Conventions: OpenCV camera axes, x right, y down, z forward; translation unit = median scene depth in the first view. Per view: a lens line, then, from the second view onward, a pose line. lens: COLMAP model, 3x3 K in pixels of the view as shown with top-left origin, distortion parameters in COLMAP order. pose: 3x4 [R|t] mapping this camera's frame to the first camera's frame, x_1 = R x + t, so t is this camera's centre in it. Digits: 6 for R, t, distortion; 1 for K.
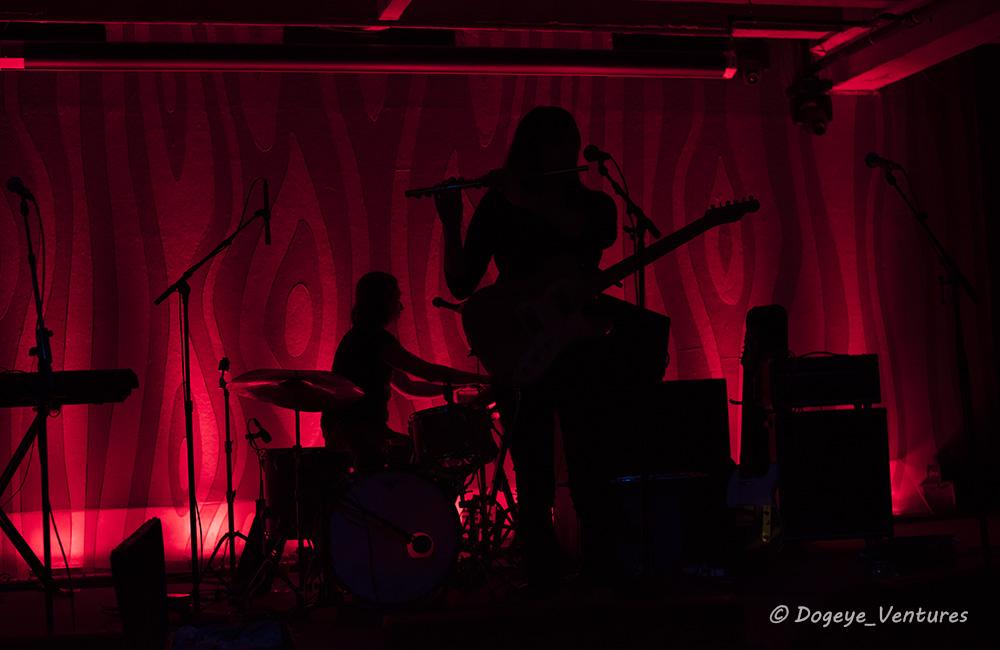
lens RADIAL K [[1479.0, 0, 500.0], [0, 1479.0, 325.0], [0, 0, 1]] dist [-0.127432, 0.073361]
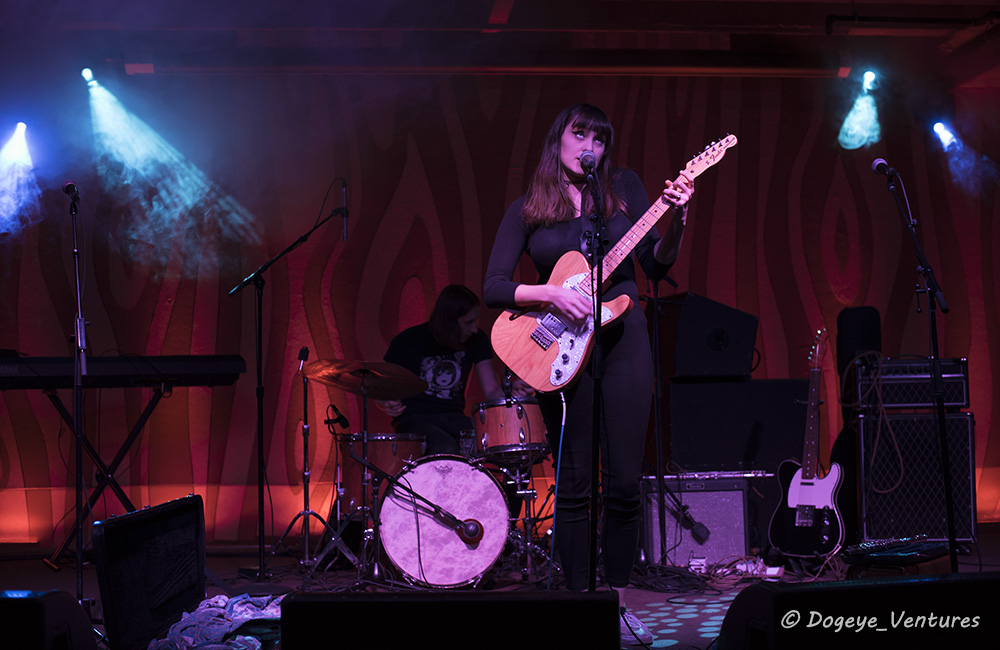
lens RADIAL K [[1479.0, 0, 500.0], [0, 1479.0, 325.0], [0, 0, 1]] dist [-0.127432, 0.073361]
pose [[0.984639, 0.021658, -0.173253, 0.107189], [-0.020088, 0.999740, 0.010815, -0.006379], [0.173442, -0.007168, 0.984818, -0.020911]]
